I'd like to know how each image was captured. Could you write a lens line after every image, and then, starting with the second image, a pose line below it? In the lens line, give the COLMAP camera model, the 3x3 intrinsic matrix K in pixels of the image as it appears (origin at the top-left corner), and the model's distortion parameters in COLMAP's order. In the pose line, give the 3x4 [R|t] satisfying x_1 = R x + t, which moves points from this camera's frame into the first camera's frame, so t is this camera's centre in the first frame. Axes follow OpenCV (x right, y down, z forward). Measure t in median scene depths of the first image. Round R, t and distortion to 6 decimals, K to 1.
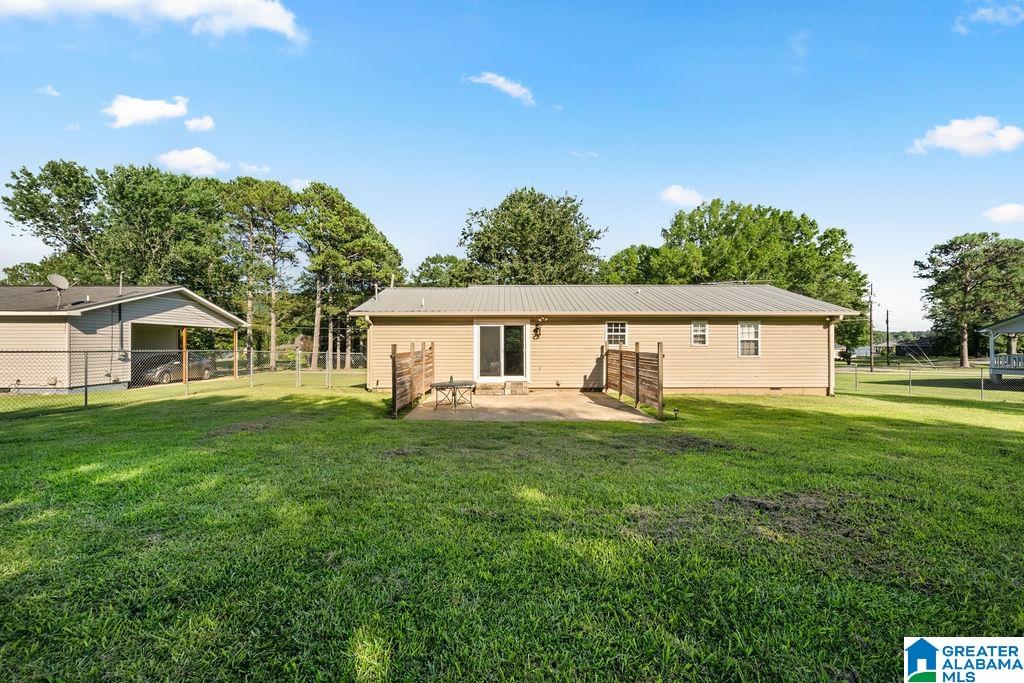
lens RADIAL K [[401.1, 0, 510.0], [0, 401.1, 341.1], [0, 0, 1]] dist [0.000228, -0.000390]
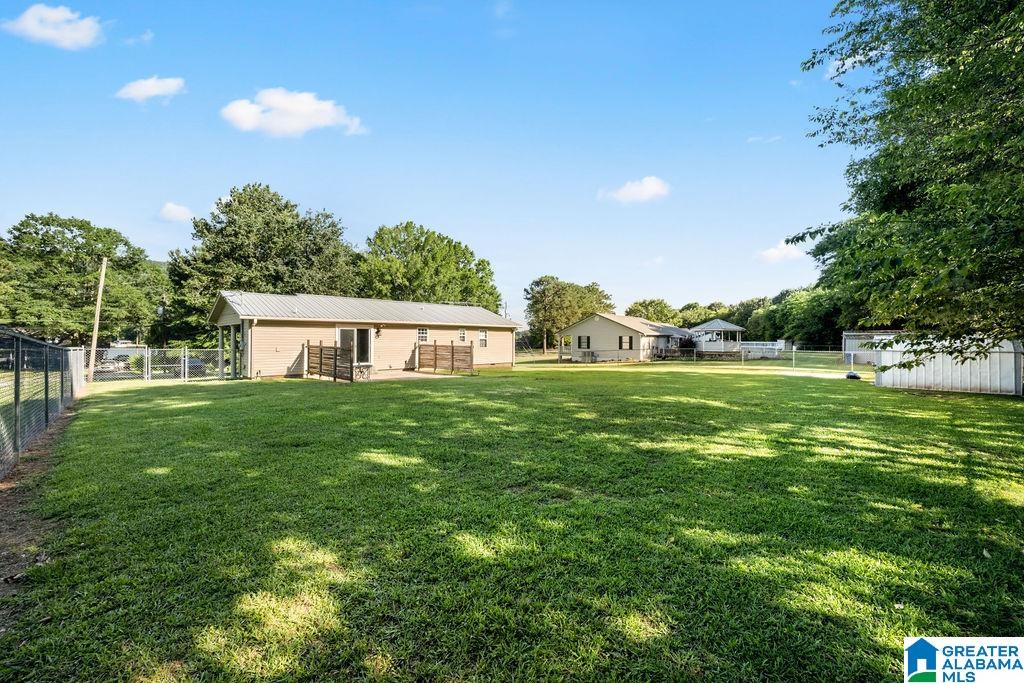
lens RADIAL K [[401.1, 0, 510.0], [0, 401.1, 341.1], [0, 0, 1]] dist [0.000228, -0.000390]
pose [[0.714851, -0.000300, 0.699276, -0.147873], [-0.006049, 0.999960, 0.006614, -0.001528], [-0.699250, -0.008958, 0.714821, -0.102174]]
